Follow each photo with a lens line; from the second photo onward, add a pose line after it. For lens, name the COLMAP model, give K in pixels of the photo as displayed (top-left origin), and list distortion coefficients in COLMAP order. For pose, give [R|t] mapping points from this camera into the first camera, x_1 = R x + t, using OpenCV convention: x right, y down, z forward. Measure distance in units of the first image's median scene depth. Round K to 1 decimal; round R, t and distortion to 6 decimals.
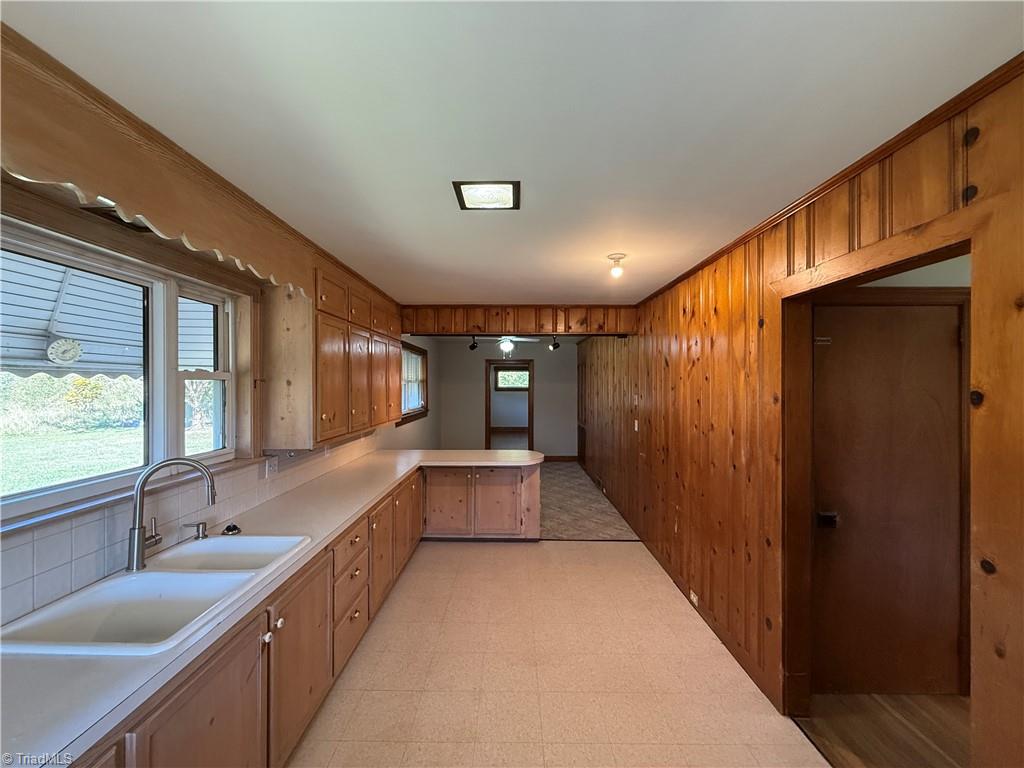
lens RADIAL K [[406.5, 0, 512.0], [0, 406.5, 384.0], [0, 0, 1]] dist [-0.001664, -0.000016]
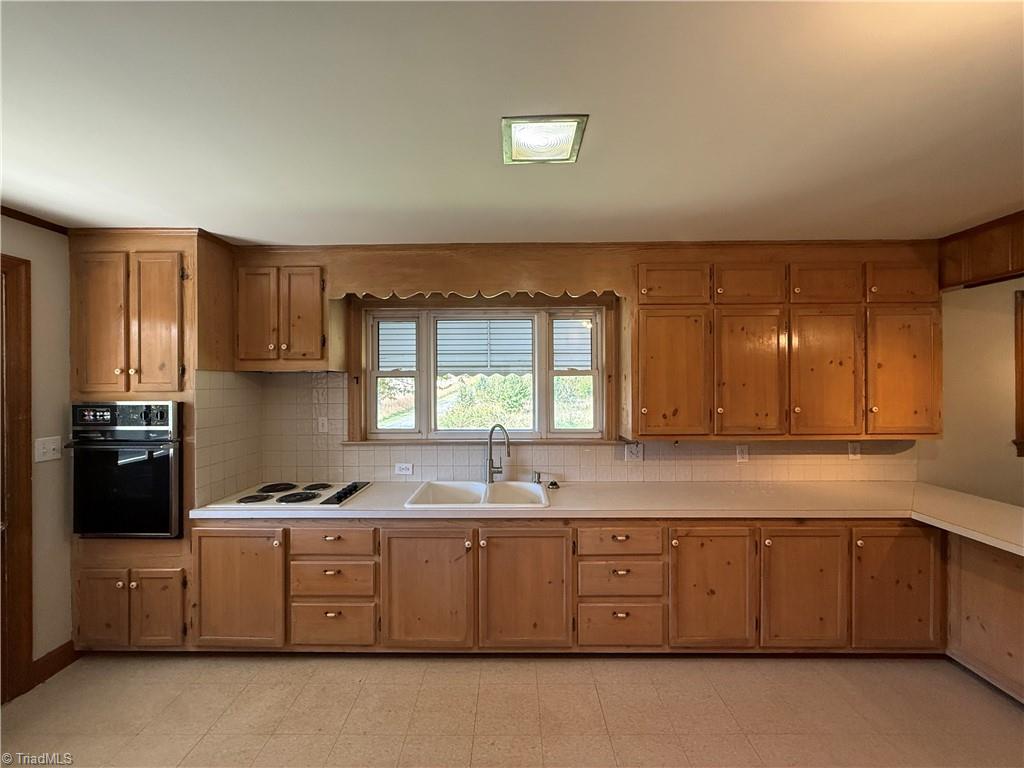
lens RADIAL K [[406.5, 0, 512.0], [0, 406.5, 384.0], [0, 0, 1]] dist [-0.001664, -0.000016]
pose [[-0.000114, 0.001656, -0.999999, 0.654457], [0.005497, 0.999984, 0.001655, 0.014801], [0.999985, -0.005497, -0.000123, 0.826908]]
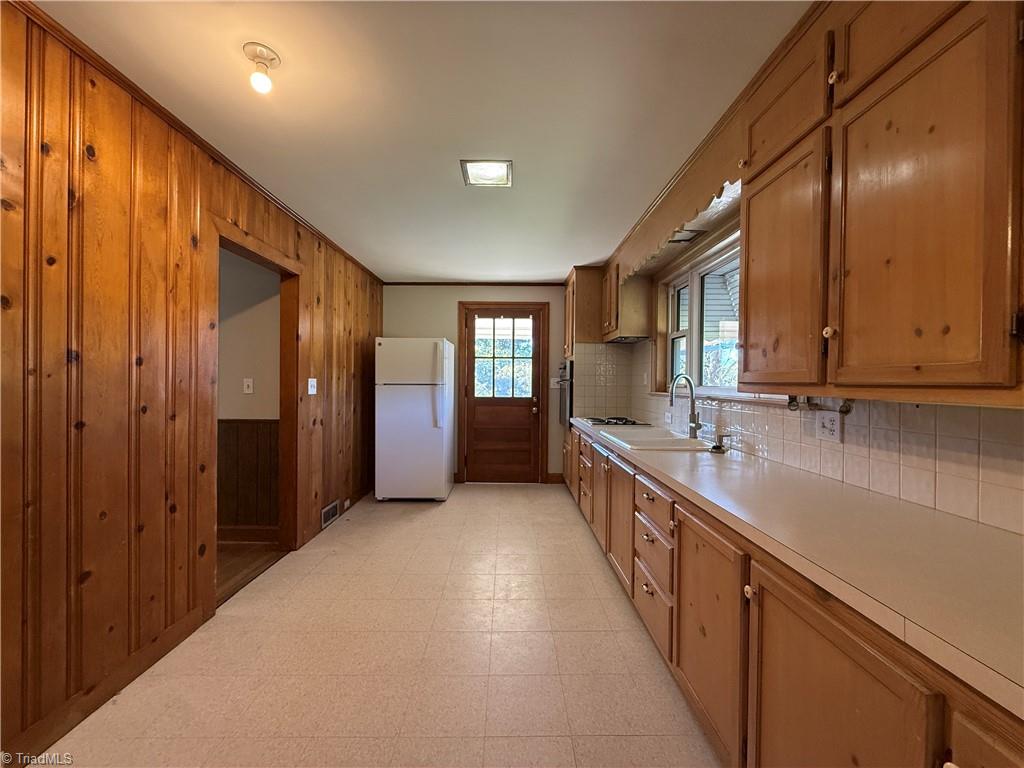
lens RADIAL K [[406.5, 0, 512.0], [0, 406.5, 384.0], [0, 0, 1]] dist [-0.001664, -0.000016]
pose [[-0.999731, -0.010210, -0.020805, -0.100702], [-0.010317, 0.999934, 0.005032, 0.173882], [0.020753, 0.005246, -0.999771, 2.010497]]
